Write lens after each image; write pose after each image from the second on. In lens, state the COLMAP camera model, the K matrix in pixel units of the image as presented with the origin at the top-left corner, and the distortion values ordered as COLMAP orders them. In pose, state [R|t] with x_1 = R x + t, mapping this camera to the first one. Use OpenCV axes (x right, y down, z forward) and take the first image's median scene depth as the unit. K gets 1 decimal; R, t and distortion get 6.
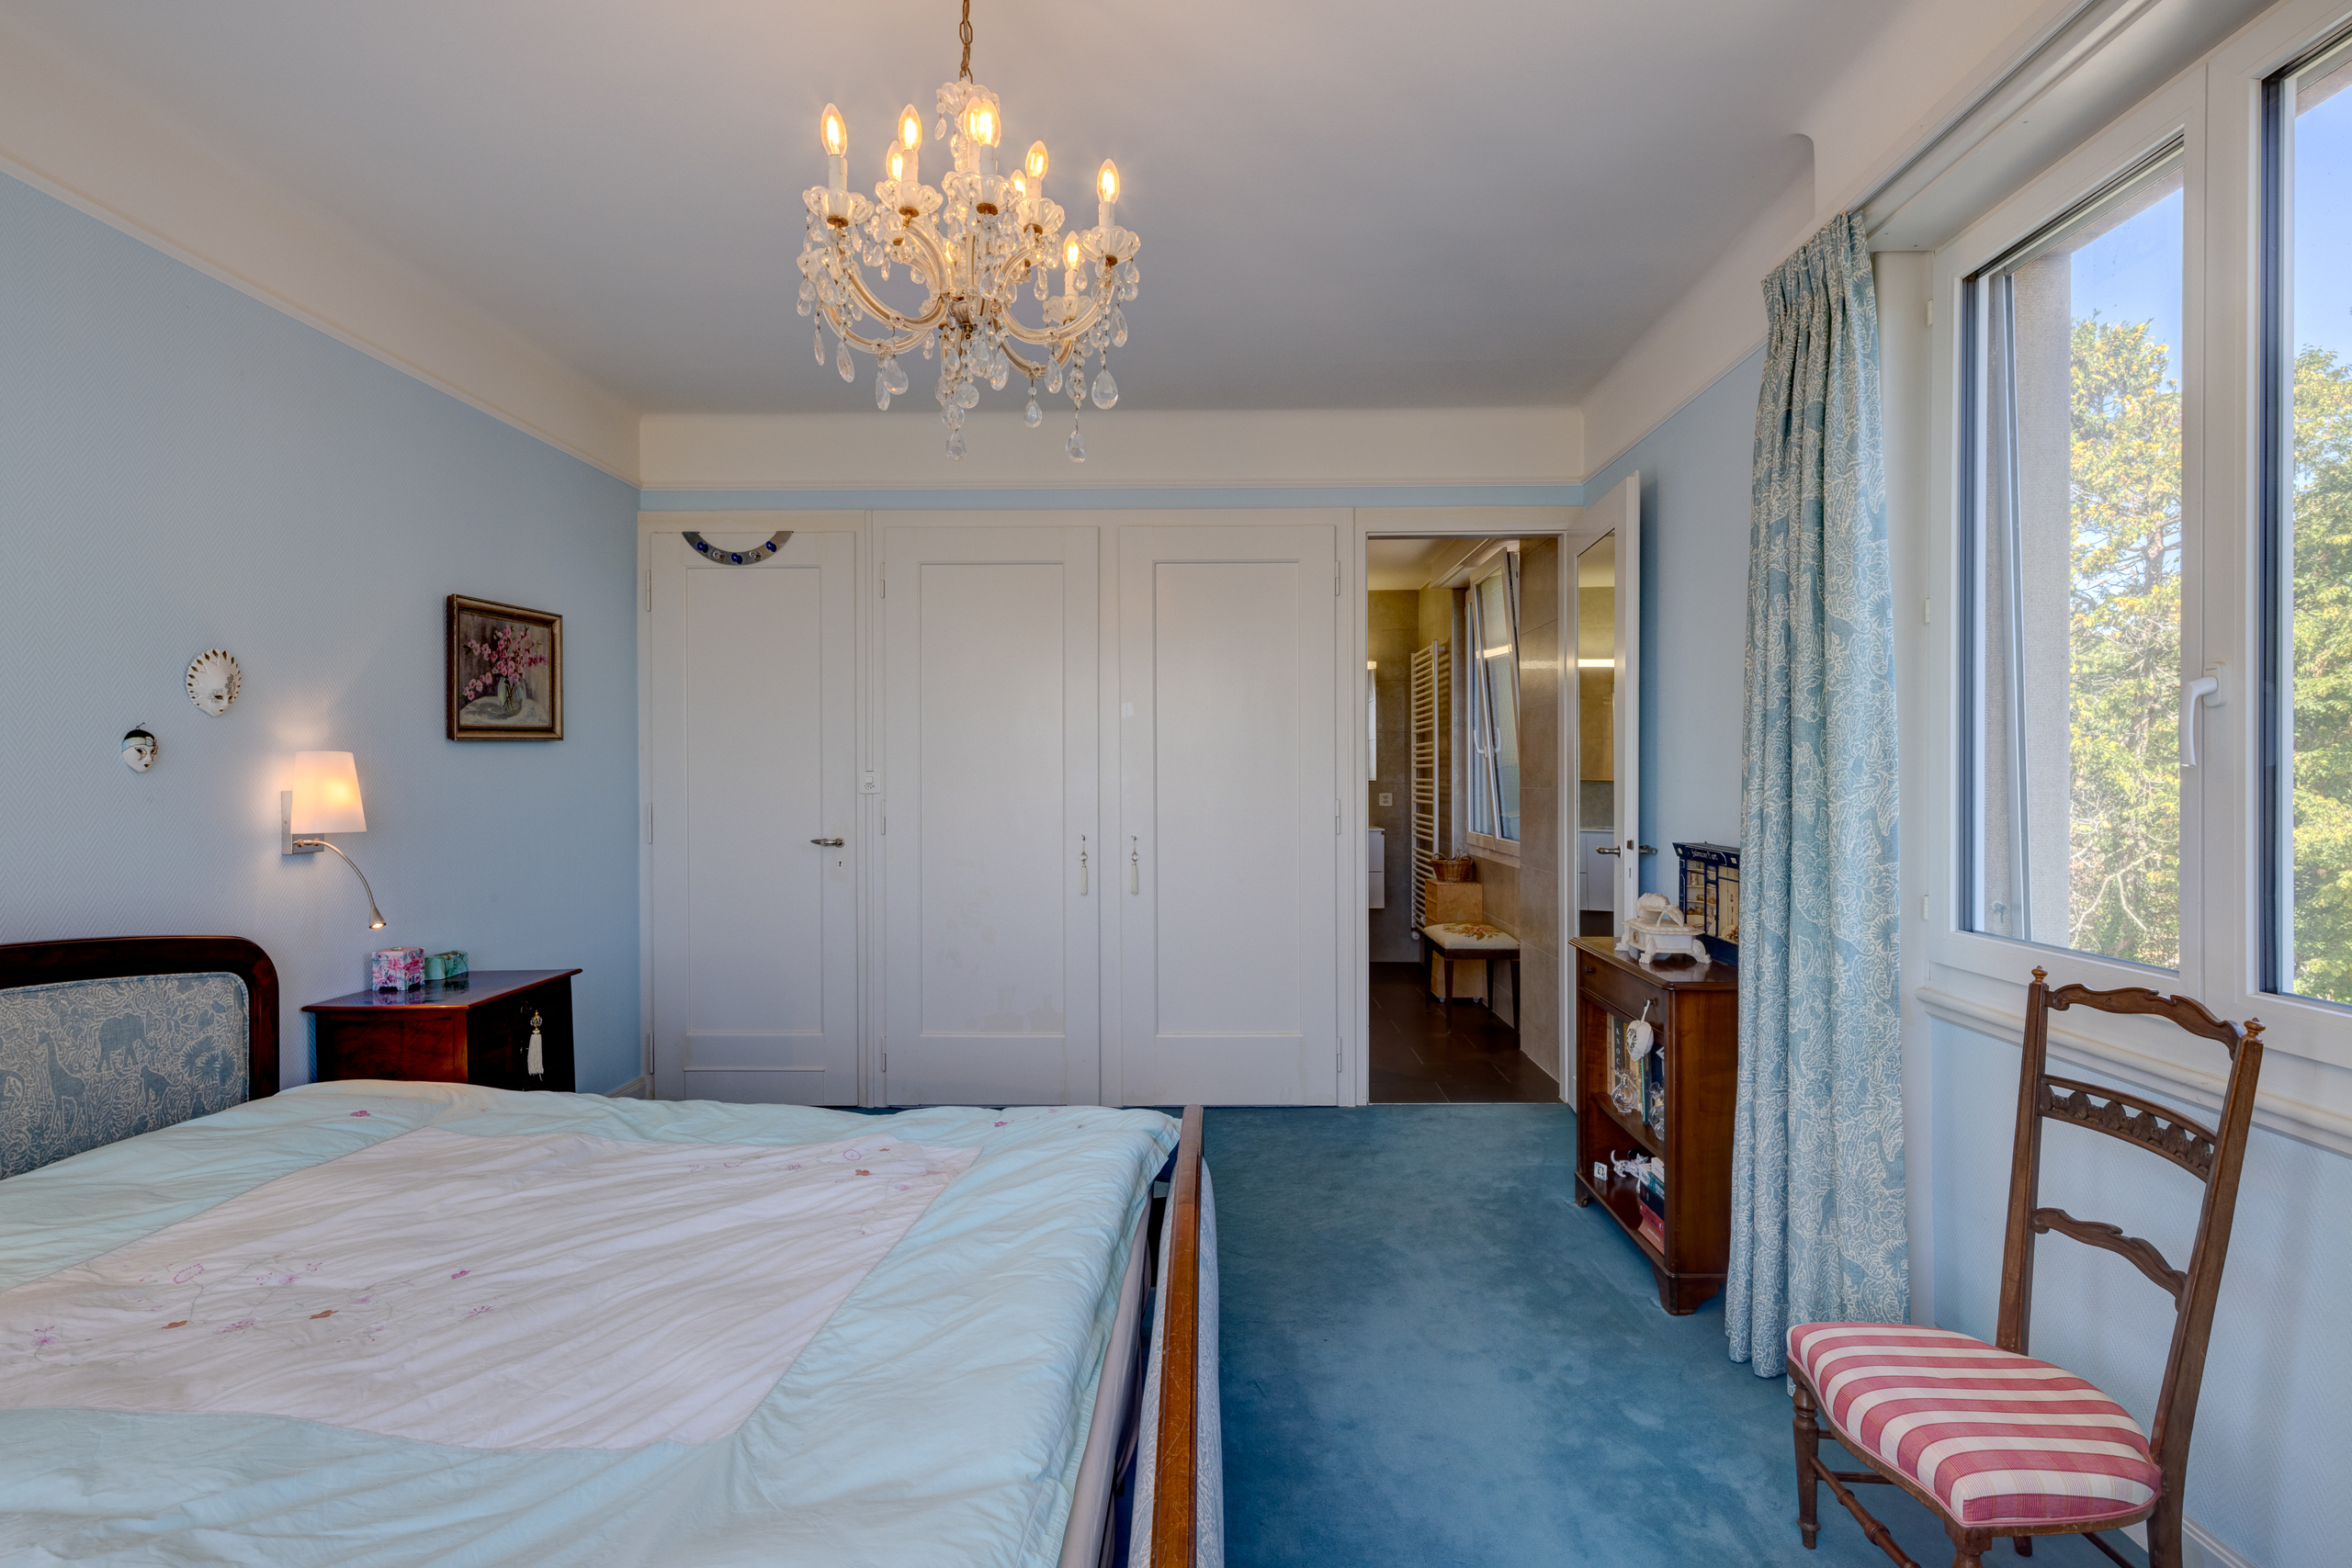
lens RADIAL K [[1154.3, 0, 1176.9], [0, 1154.3, 778.2], [0, 0, 1]] dist [-0.000602, -0.000044]
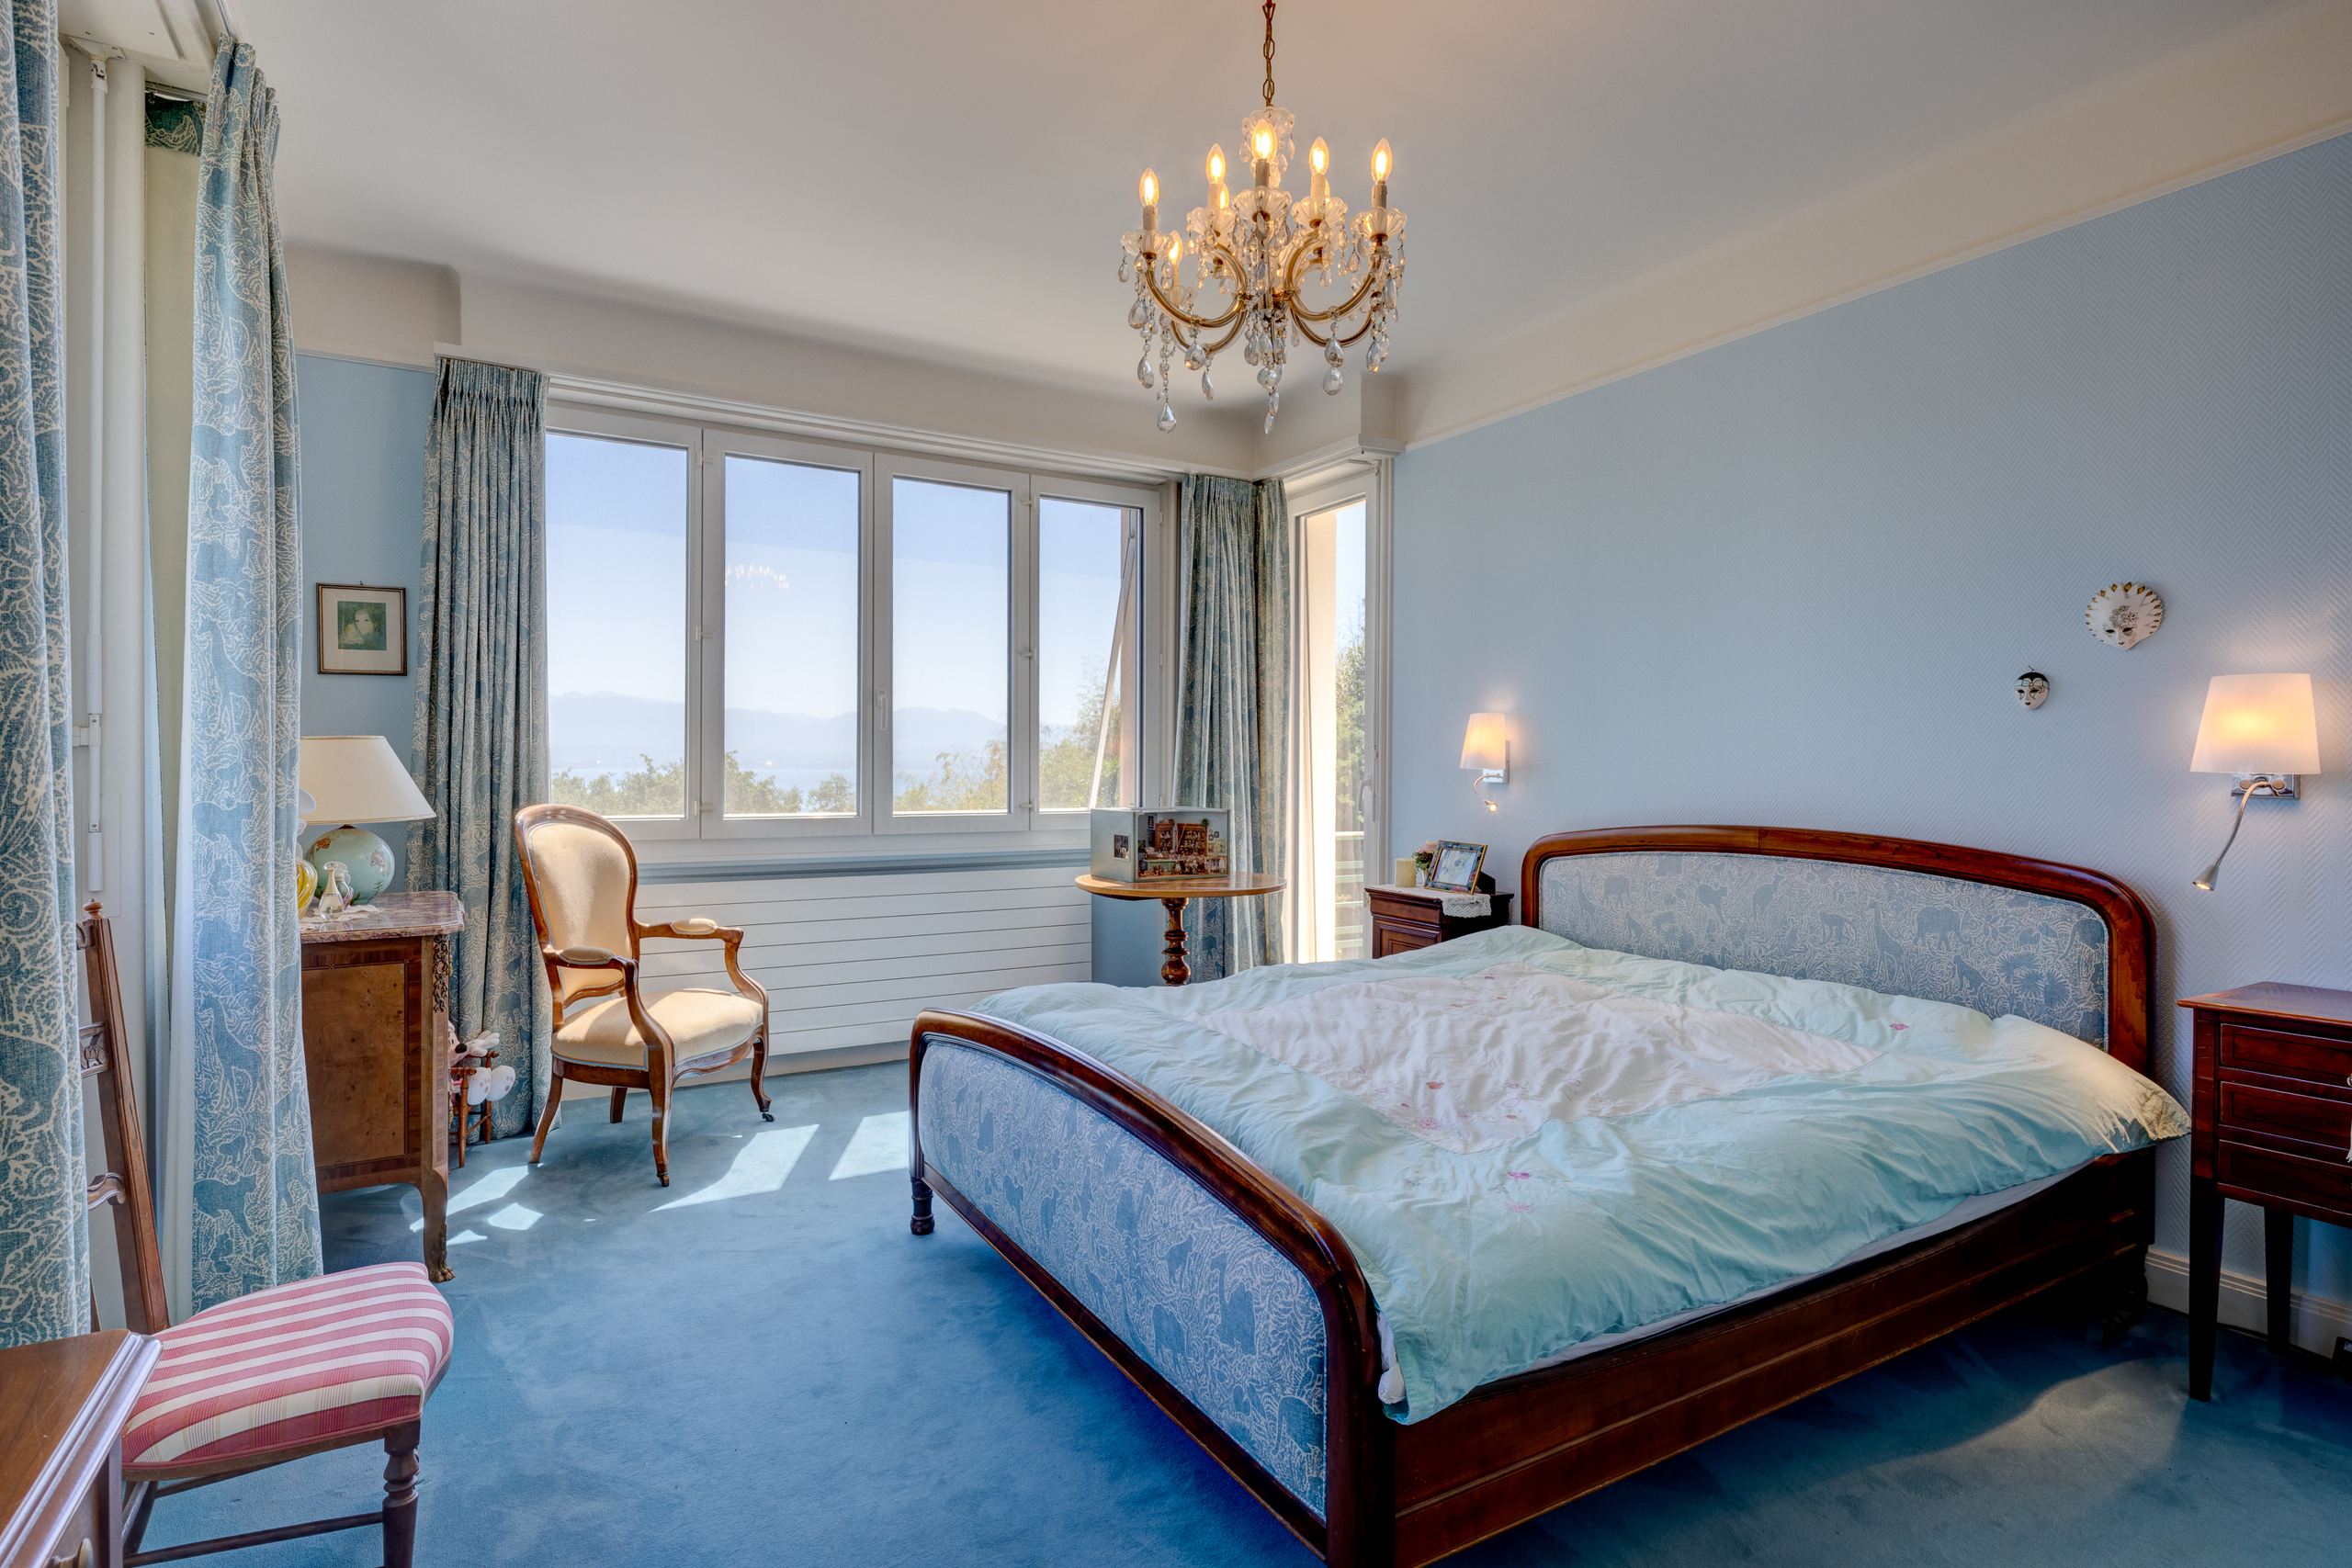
lens RADIAL K [[1154.3, 0, 1172.9], [0, 1154.3, 781.4], [0, 0, 1]] dist [-0.000602, -0.000044]
pose [[-0.847345, -0.003100, -0.531033, 0.442544], [-0.009081, 0.999921, 0.008653, 0.065874], [0.530964, 0.012154, -0.847307, 1.599202]]
